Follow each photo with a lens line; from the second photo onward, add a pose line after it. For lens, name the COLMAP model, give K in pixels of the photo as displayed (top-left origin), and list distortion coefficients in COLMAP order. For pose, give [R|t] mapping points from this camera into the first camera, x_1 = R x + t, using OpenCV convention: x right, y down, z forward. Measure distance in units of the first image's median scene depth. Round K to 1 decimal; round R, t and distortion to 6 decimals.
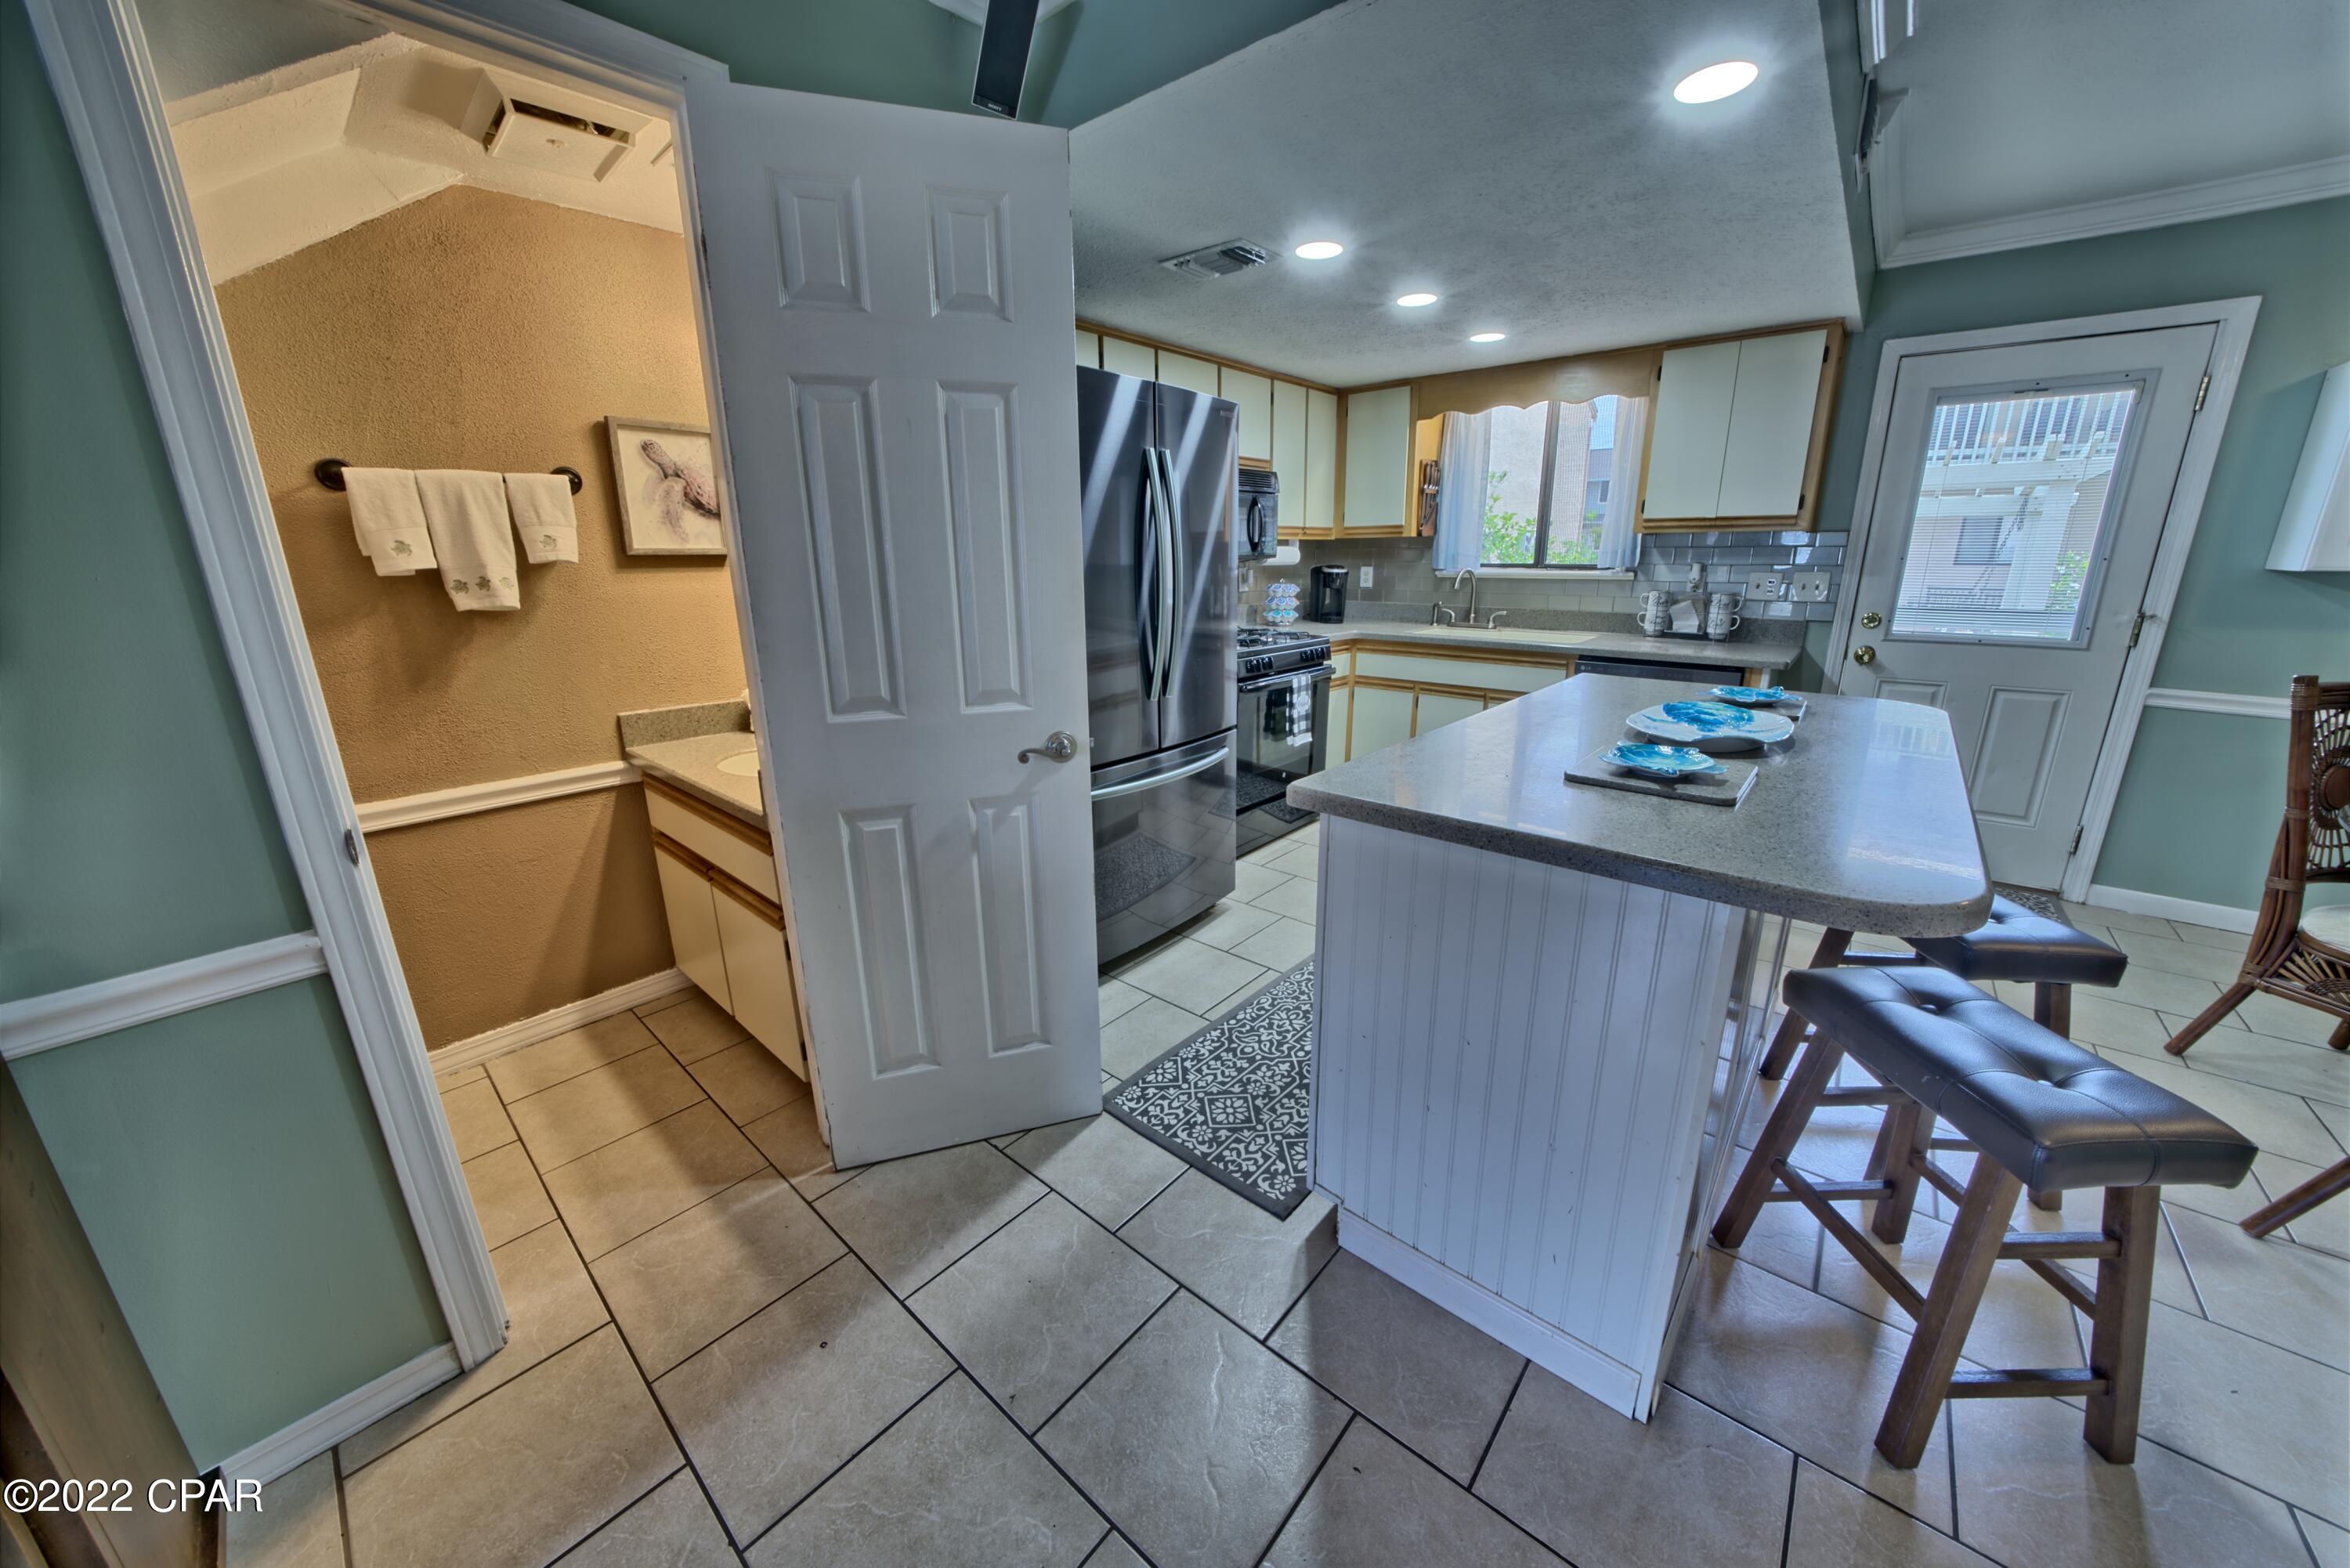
lens RADIAL K [[801.9, 0, 1176.4], [0, 801.9, 776.0], [0, 0, 1]] dist [-0.027648, -0.000471]
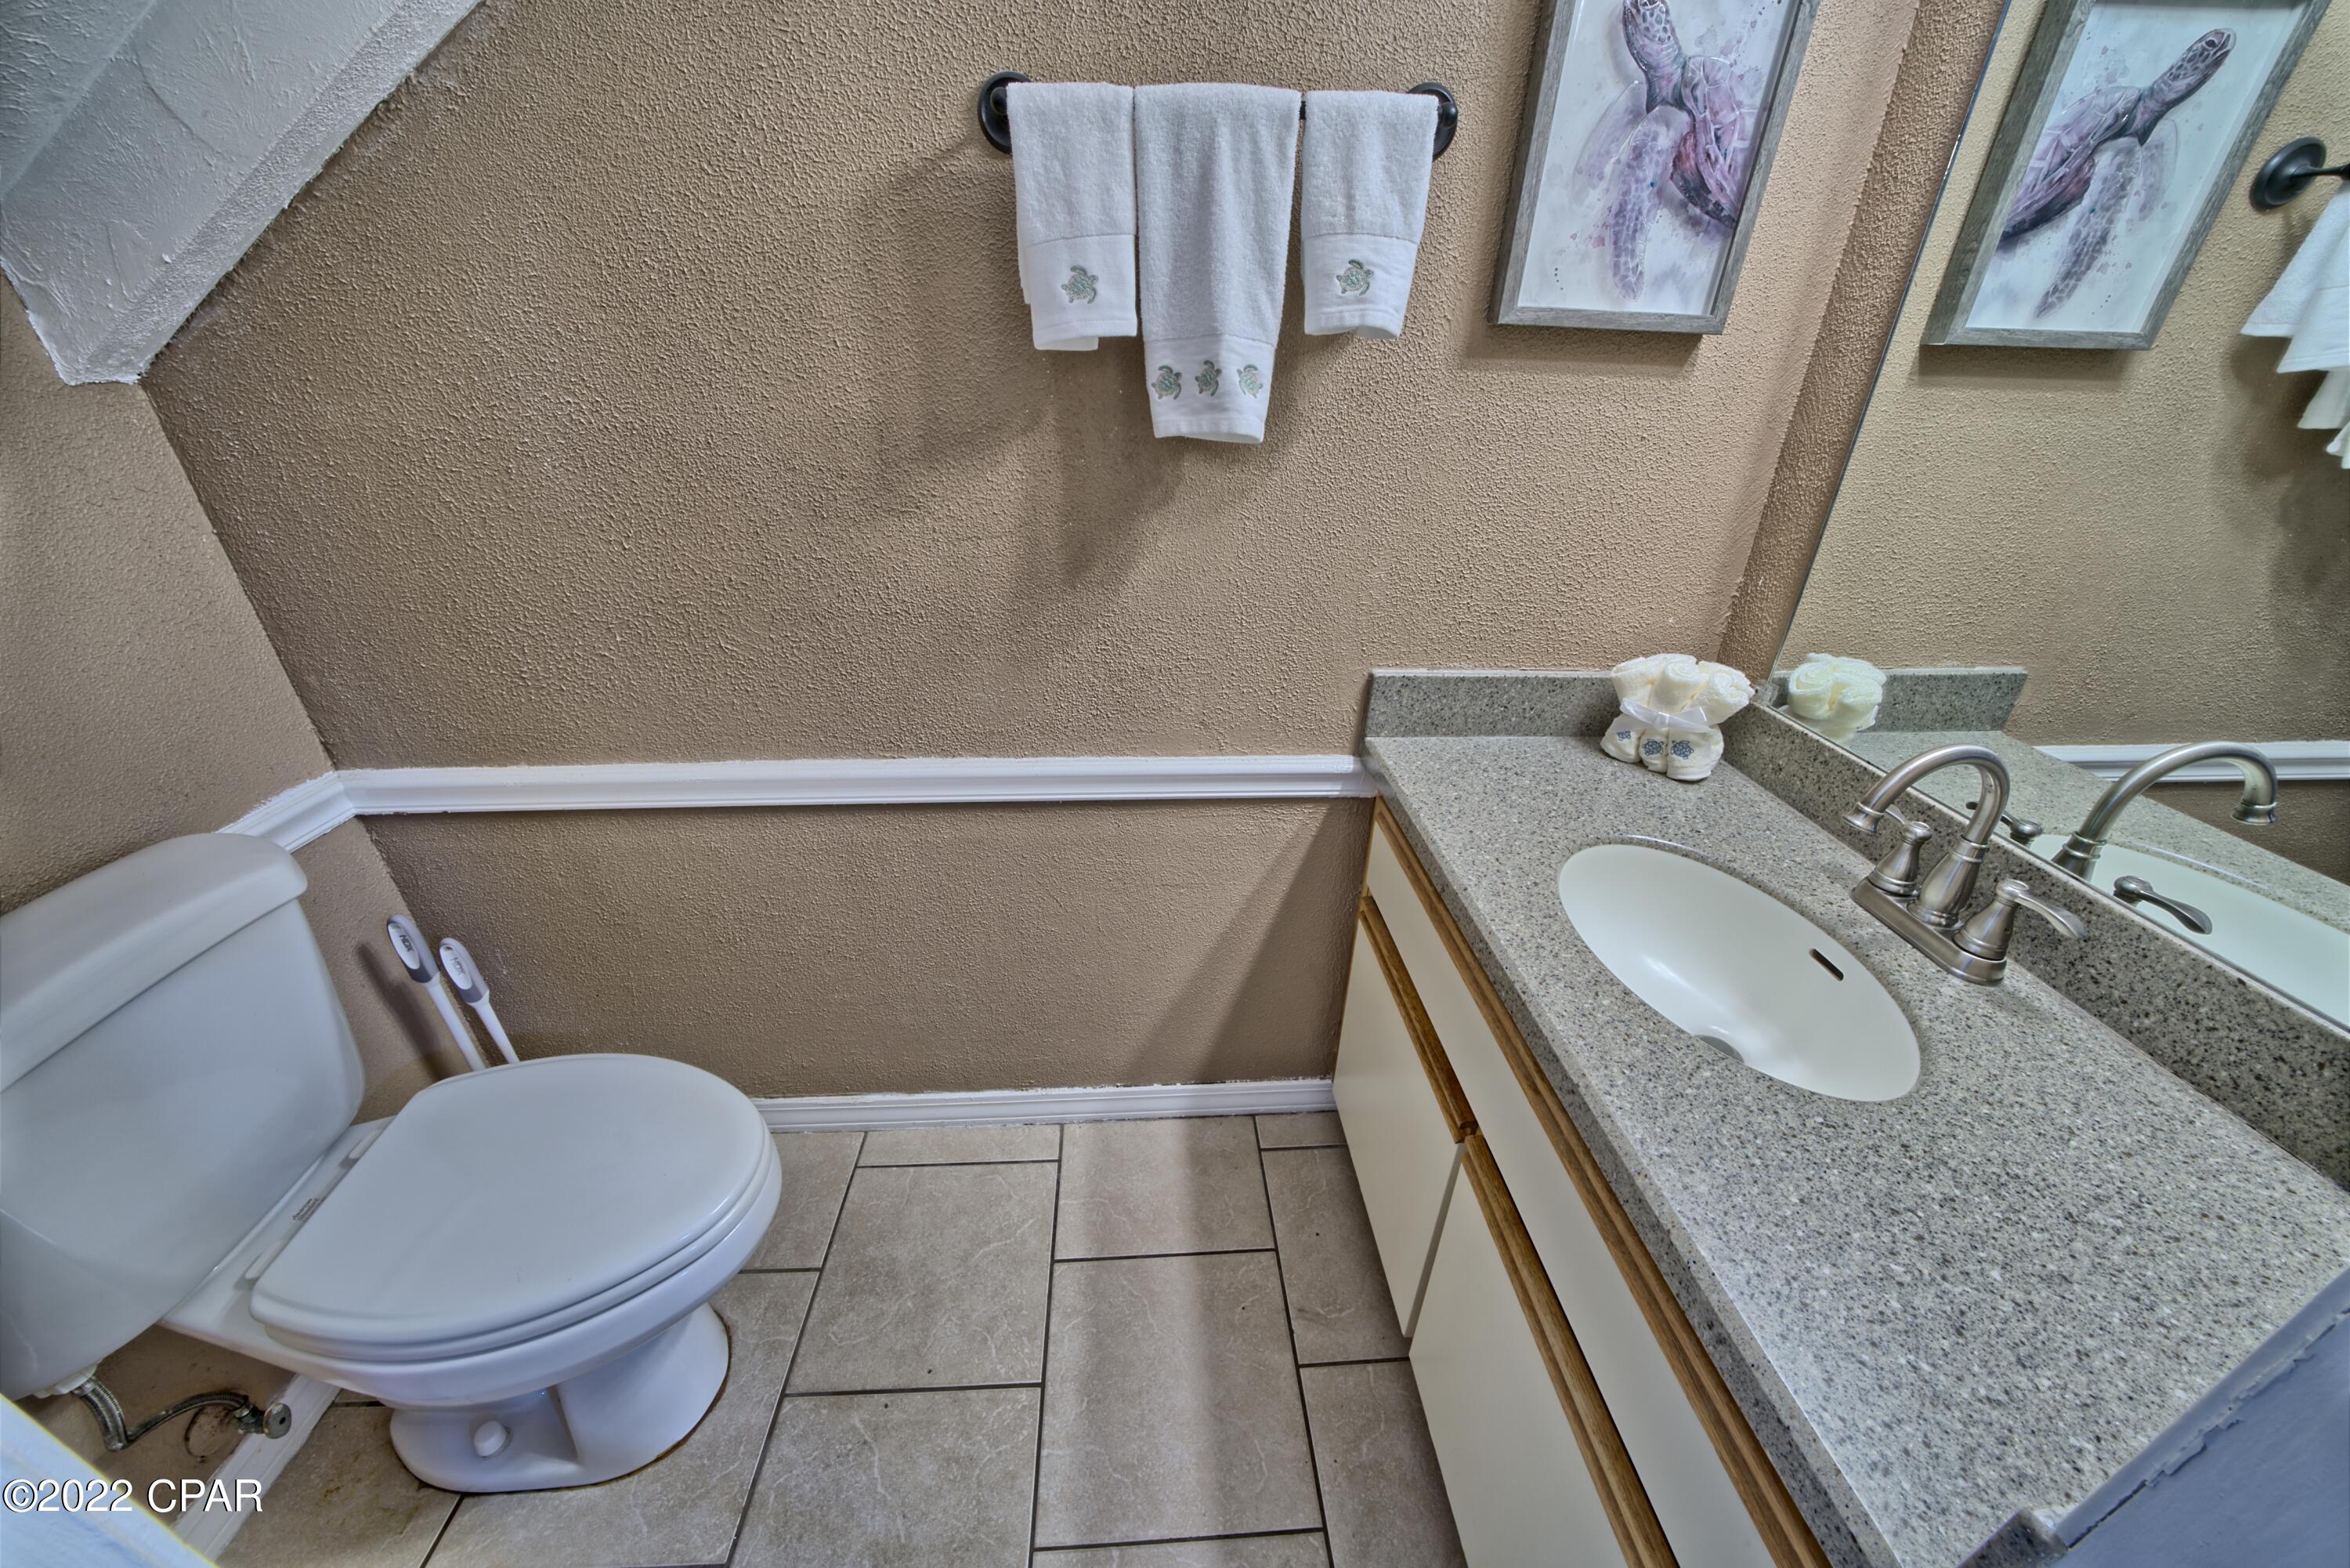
lens RADIAL K [[801.9, 0, 1184.8], [0, 801.9, 774.9], [0, 0, 1]] dist [-0.027648, -0.000471]
pose [[0.703605, 0.349960, -0.618440, -0.492918], [-0.211157, 0.933975, 0.288277, -0.149450], [0.678493, -0.072245, 0.731046, 0.591610]]
